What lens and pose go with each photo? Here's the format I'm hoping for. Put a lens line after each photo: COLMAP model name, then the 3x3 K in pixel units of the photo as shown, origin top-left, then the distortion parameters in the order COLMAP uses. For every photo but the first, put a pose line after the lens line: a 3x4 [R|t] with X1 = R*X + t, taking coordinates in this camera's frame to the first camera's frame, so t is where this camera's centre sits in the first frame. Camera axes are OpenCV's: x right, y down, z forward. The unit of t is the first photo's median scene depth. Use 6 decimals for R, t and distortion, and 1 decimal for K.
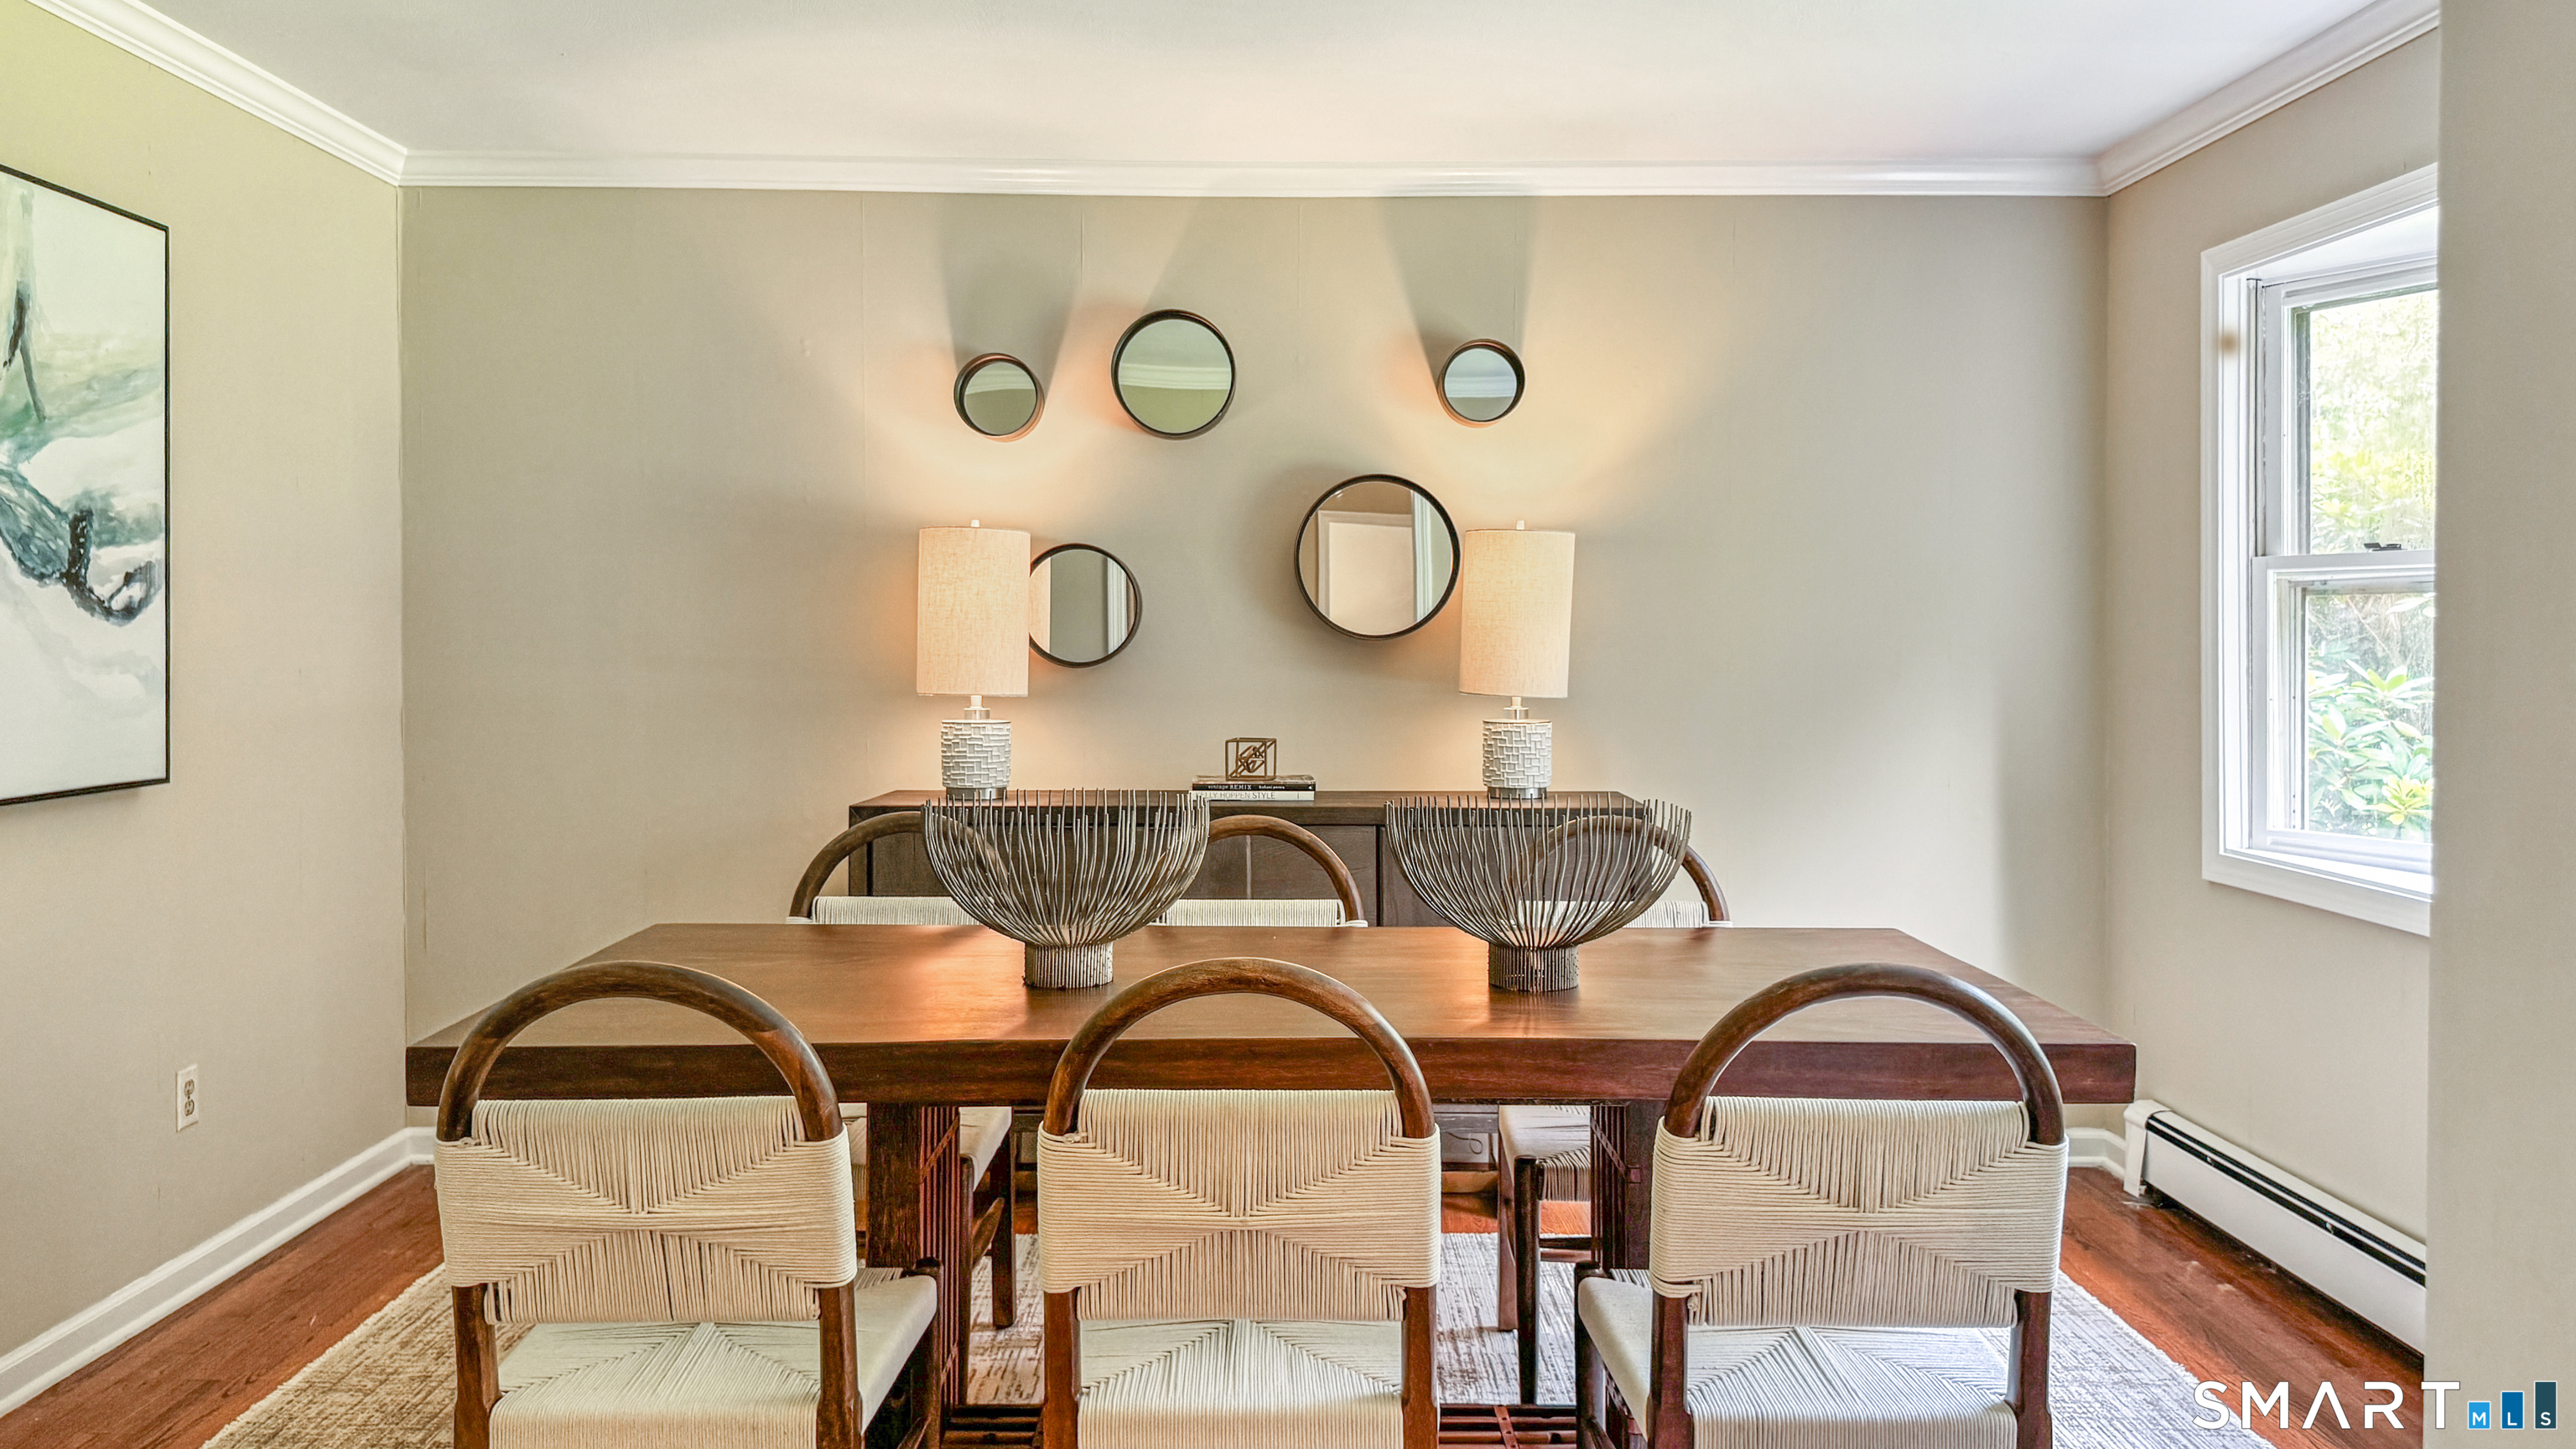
lens RADIAL K [[1840.2, 0, 1301.4], [0, 1840.2, 709.9], [0, 0, 1]] dist [0.065523, -0.109830]
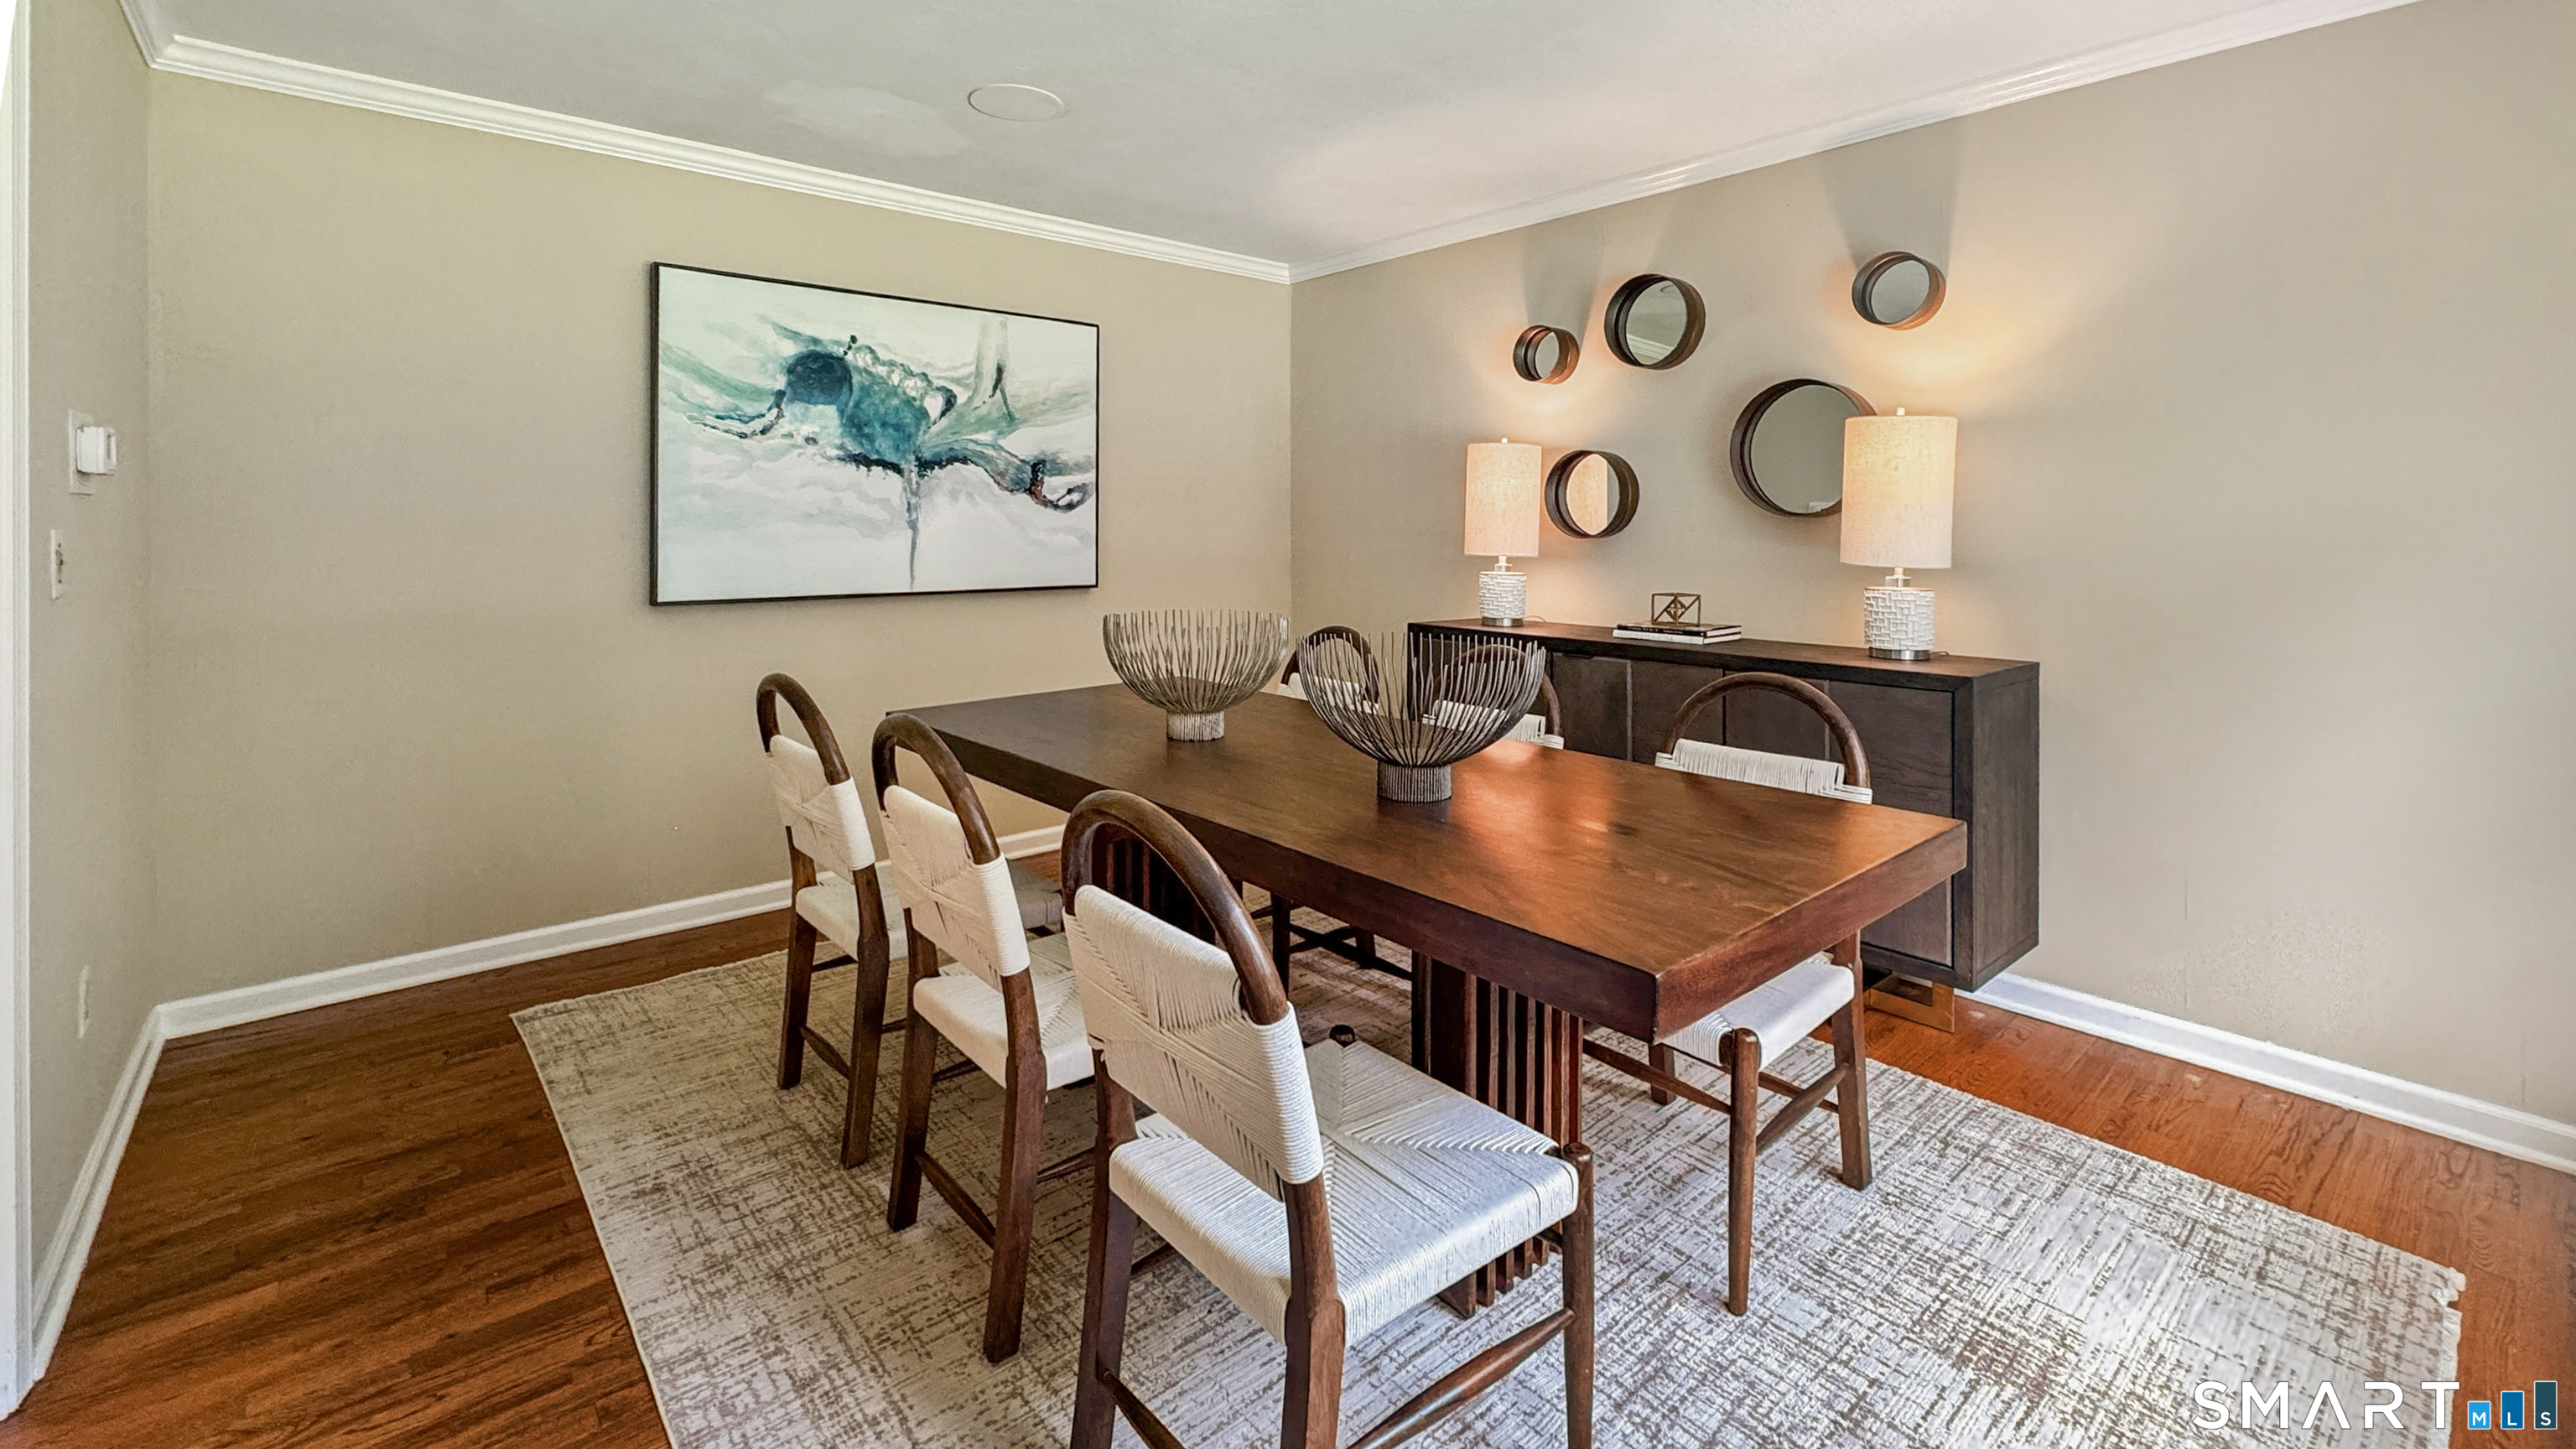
lens RADIAL K [[1072.9, 0, 1295.5], [0, 1072.9, 537.4], [0, 0, 1]] dist [-0.013095, -0.000136]
pose [[0.649607, 0.007632, -0.760232, 0.392937], [-0.029738, 0.999439, -0.015377, -0.004646], [0.759688, 0.032596, 0.649470, 0.322436]]
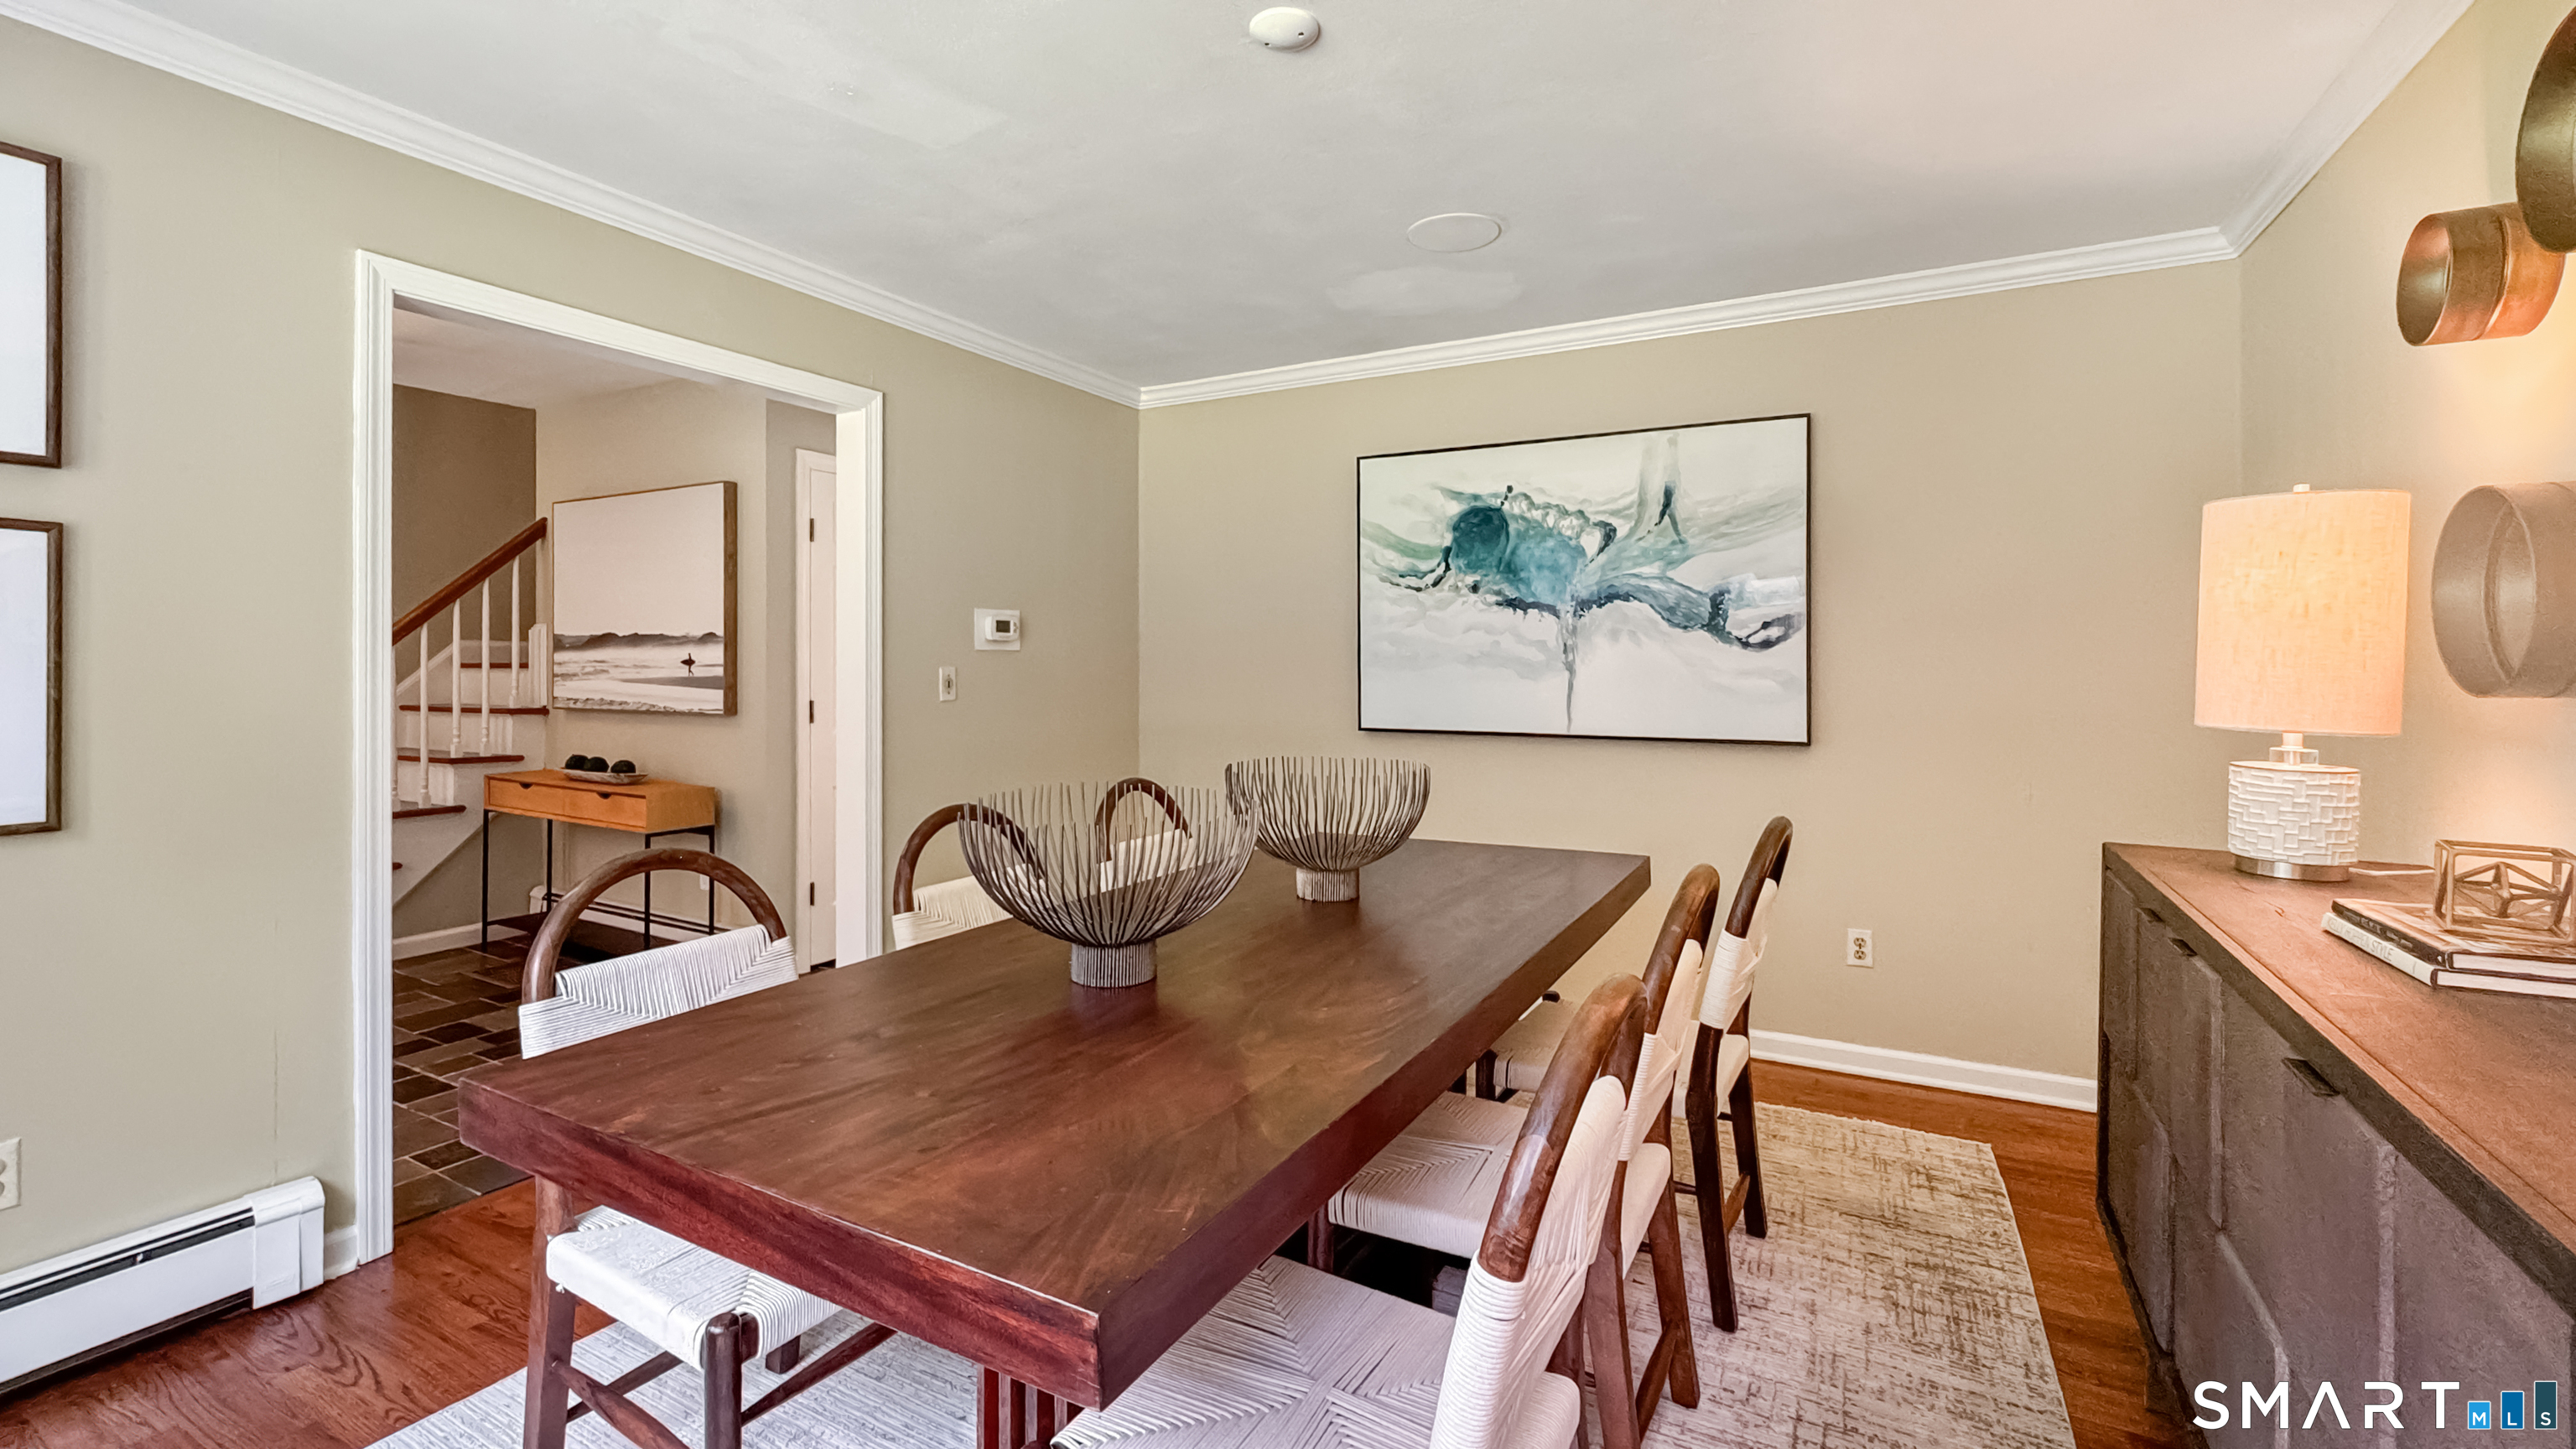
lens RADIAL K [[1072.9, 0, 1276.7], [0, 1072.9, 674.8], [0, 0, 1]] dist [-0.013095, -0.000136]
pose [[-0.486858, 0.006107, -0.873460, 0.391583], [-0.035623, 0.999005, 0.026840, -0.028049], [0.872755, 0.044182, -0.486156, 0.891416]]
